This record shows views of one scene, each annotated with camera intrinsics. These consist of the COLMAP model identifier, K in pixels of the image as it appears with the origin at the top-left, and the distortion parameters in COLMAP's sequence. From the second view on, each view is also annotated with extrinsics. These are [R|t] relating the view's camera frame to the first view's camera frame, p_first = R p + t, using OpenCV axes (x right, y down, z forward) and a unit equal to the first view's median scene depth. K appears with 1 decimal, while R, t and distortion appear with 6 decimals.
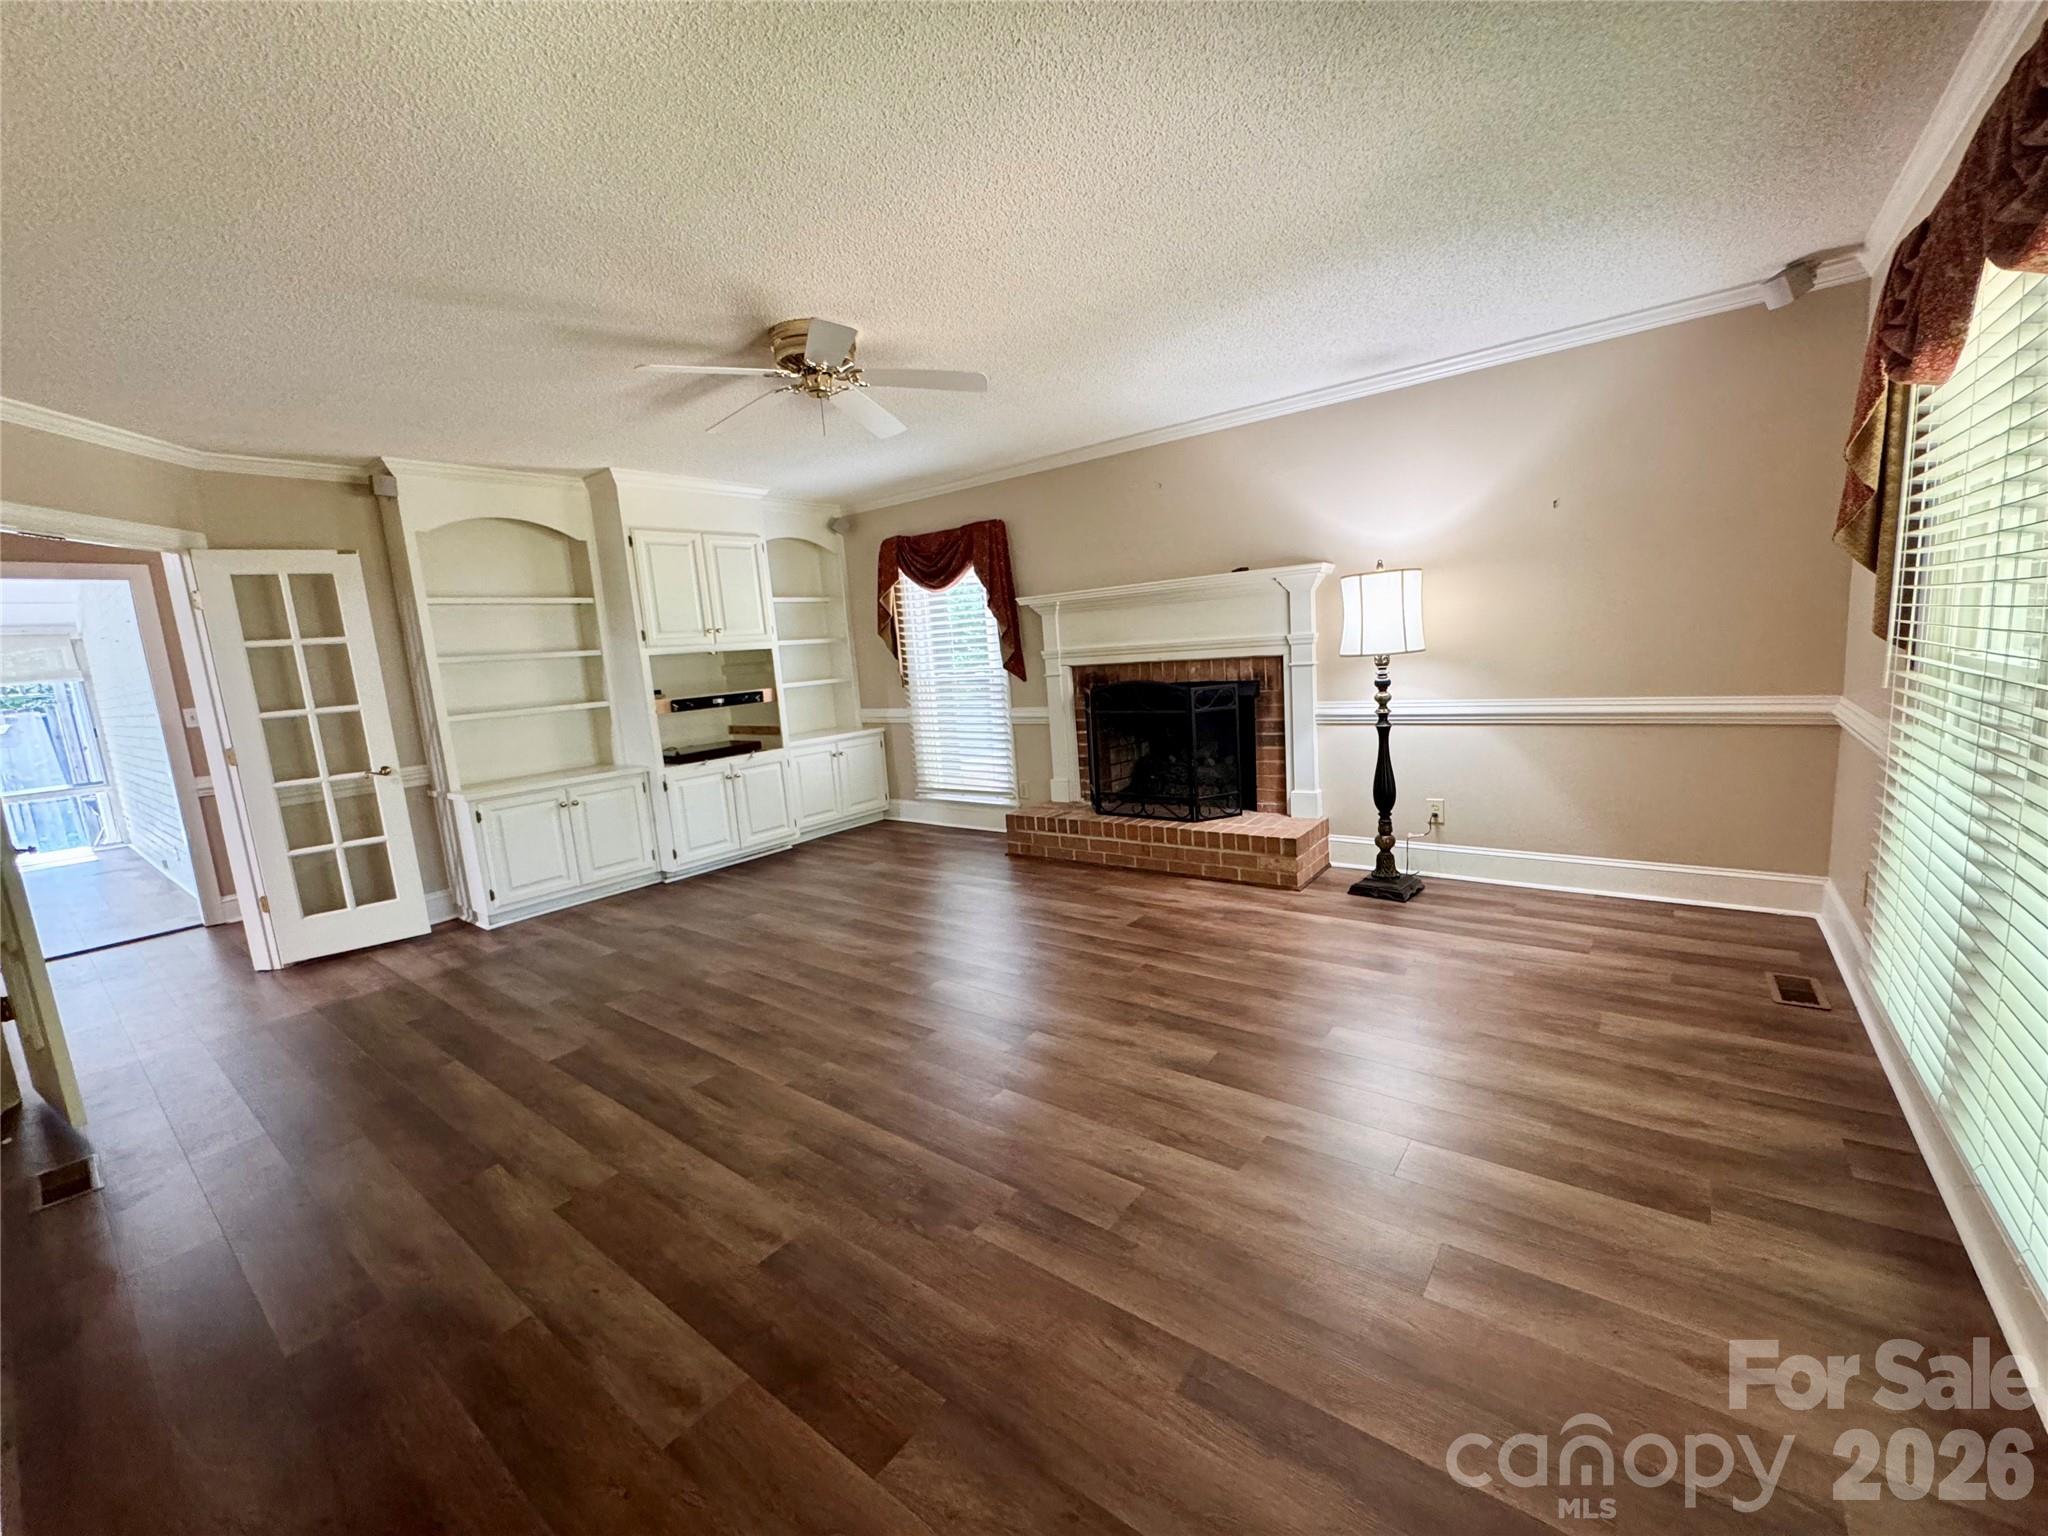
lens RADIAL K [[822.5, 0, 1023.2], [0, 822.5, 771.3], [0, 0, 1]] dist [-0.003674, 0.000659]
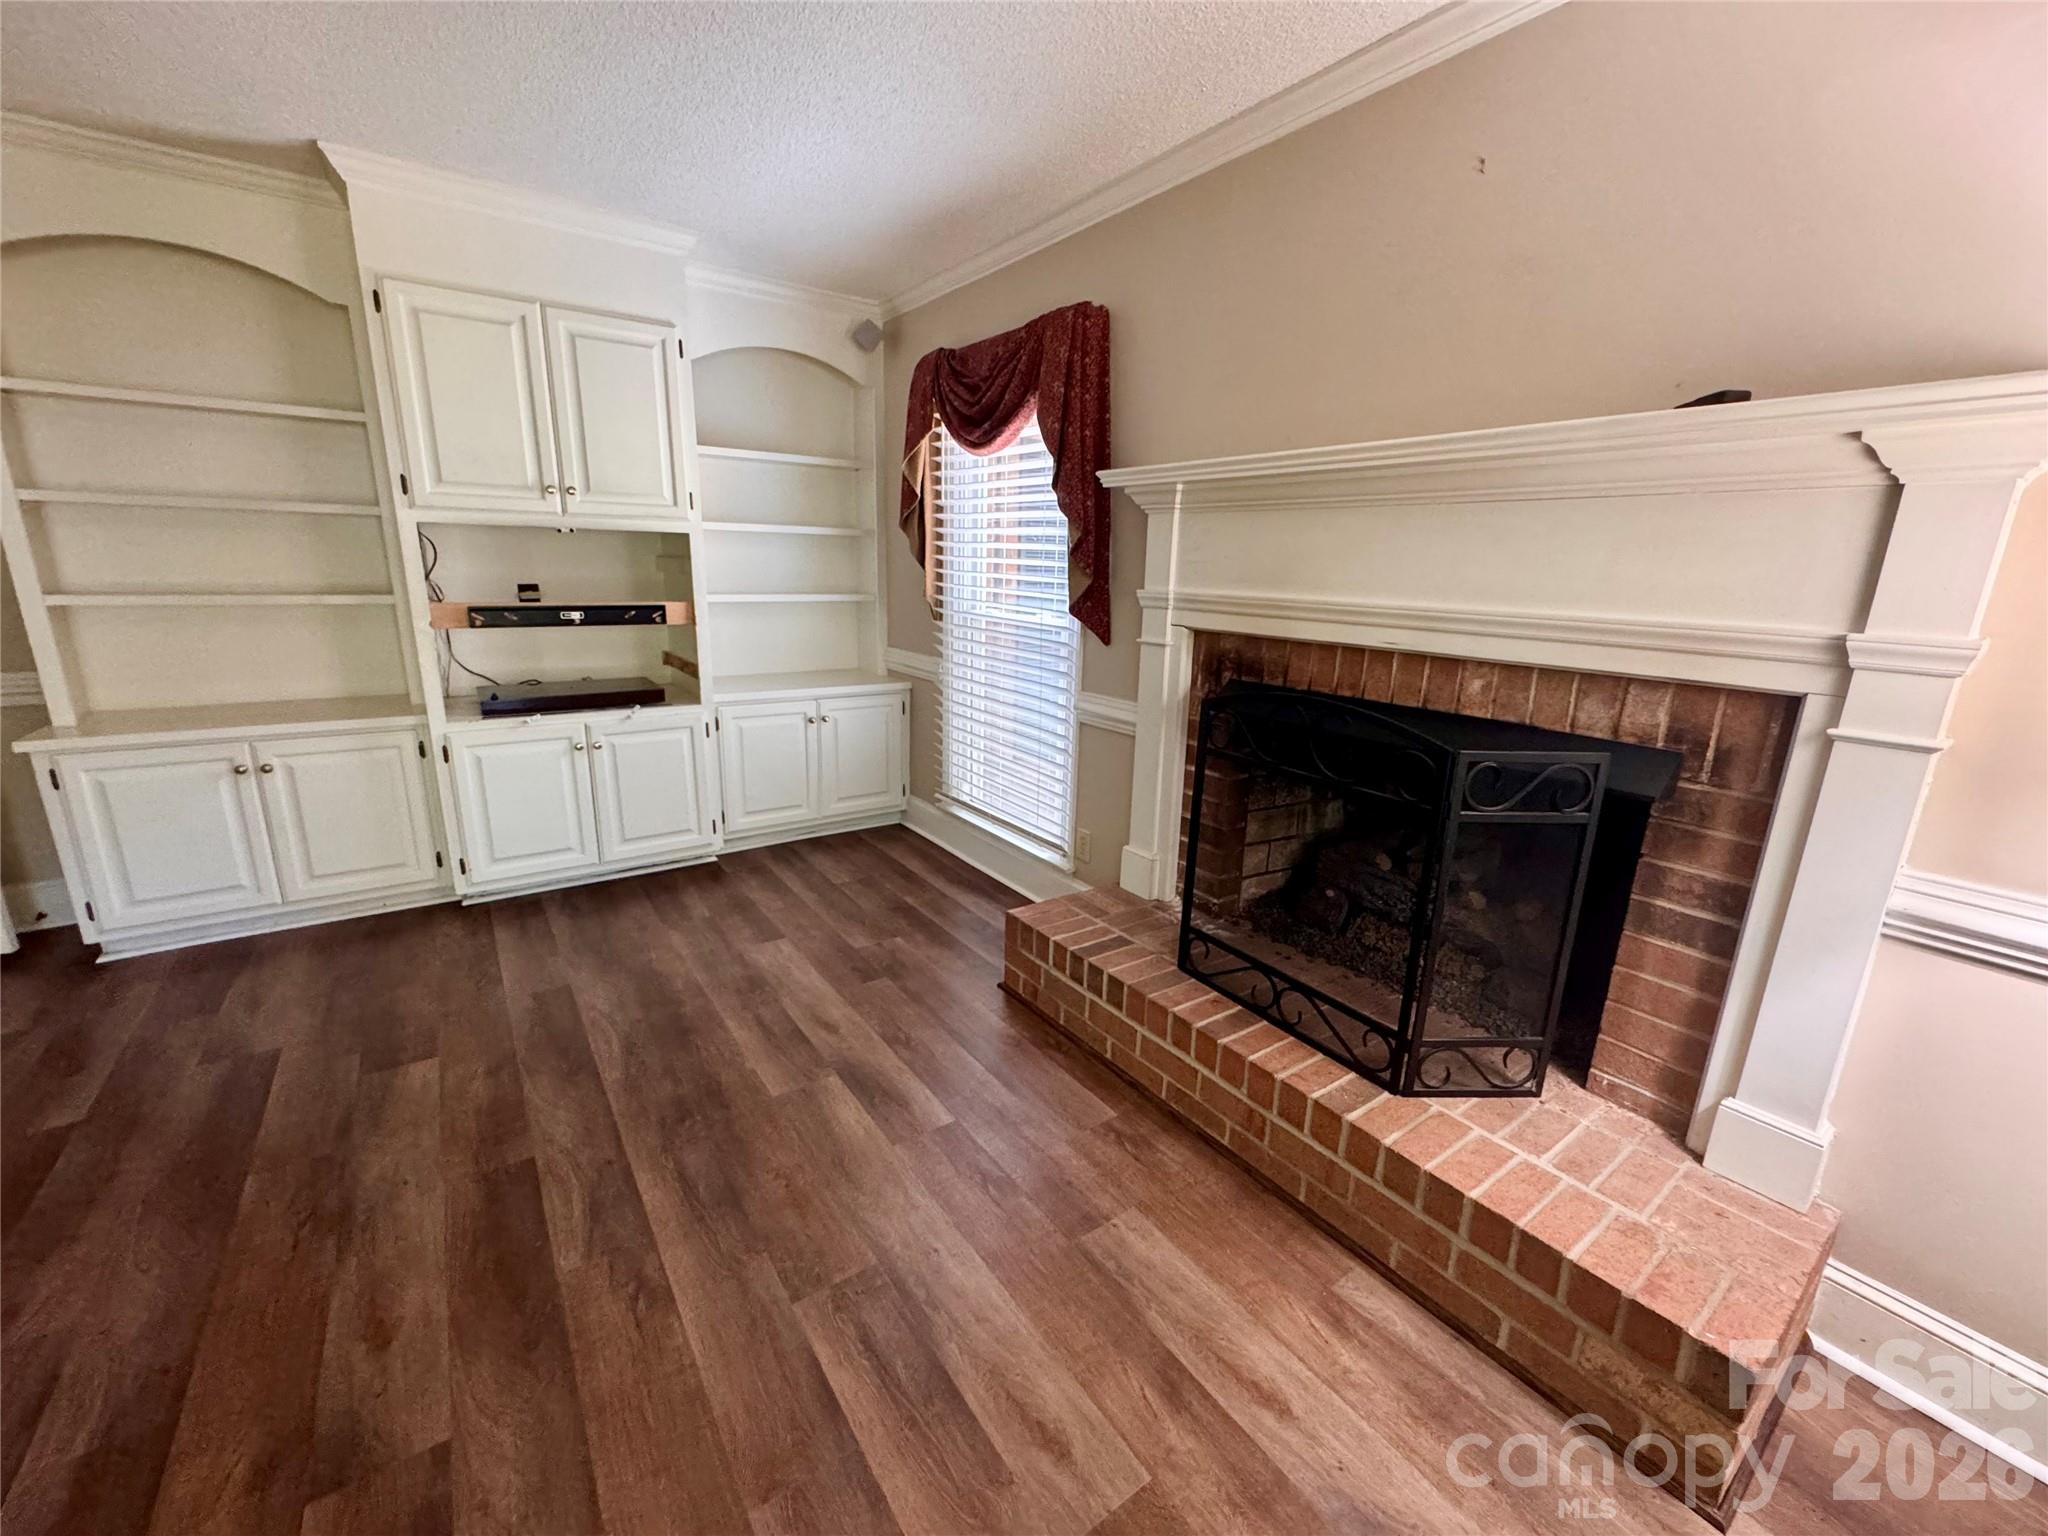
lens RADIAL K [[822.5, 0, 1023.2], [0, 822.5, 771.3], [0, 0, 1]] dist [-0.003674, 0.000659]
pose [[0.953143, 0.165678, -0.253117, 0.098104], [-0.139110, 0.983027, 0.119605, -0.090308], [0.268637, -0.078790, 0.960014, 0.514902]]
